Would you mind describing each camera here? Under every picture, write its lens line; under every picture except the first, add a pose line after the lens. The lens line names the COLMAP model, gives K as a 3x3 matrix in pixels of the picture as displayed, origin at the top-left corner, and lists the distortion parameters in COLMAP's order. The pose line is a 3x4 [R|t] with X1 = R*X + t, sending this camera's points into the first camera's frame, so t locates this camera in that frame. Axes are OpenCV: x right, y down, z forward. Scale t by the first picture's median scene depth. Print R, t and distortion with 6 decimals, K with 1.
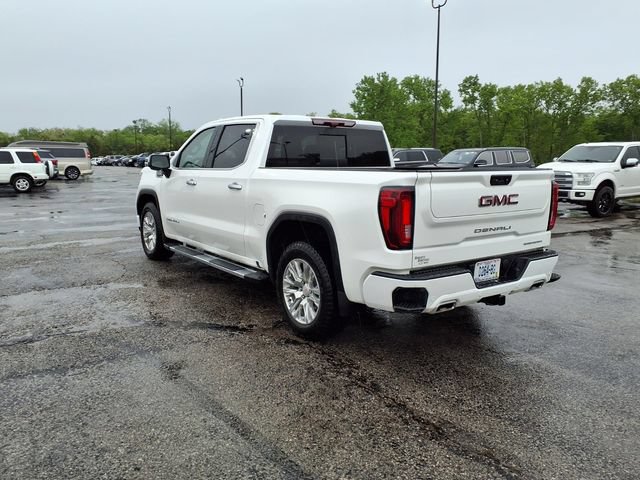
lens RADIAL K [[509.3, 0, 316.2], [0, 509.3, 242.9], [0, 0, 1]] dist [0.071062, -0.100779]
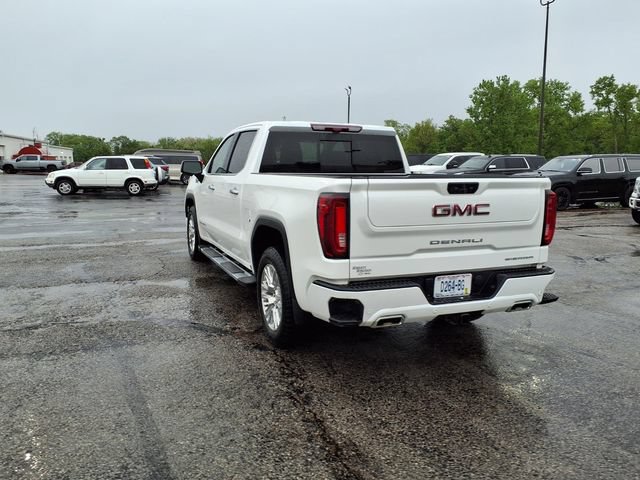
lens RADIAL K [[509.3, 0, 316.5], [0, 509.3, 239.2], [0, 0, 1]] dist [0.071062, -0.100779]
pose [[0.975346, 0.034786, -0.217922, 0.206020], [-0.039370, 0.999085, -0.016727, -0.003752], [0.217141, 0.024894, 0.975823, 0.032851]]
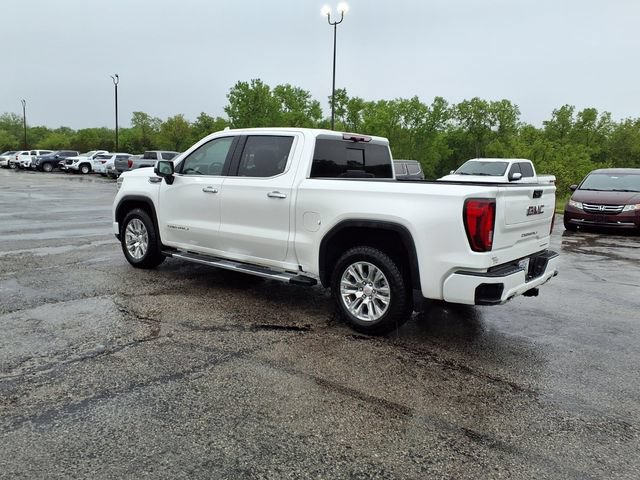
lens RADIAL K [[509.3, 0, 318.5], [0, 509.3, 245.2], [0, 0, 1]] dist [0.071062, -0.100779]
pose [[0.966240, -0.012553, 0.257339, -0.316547], [0.014178, 0.999890, -0.004462, -0.001490], [-0.257255, 0.007960, 0.966311, -0.036552]]
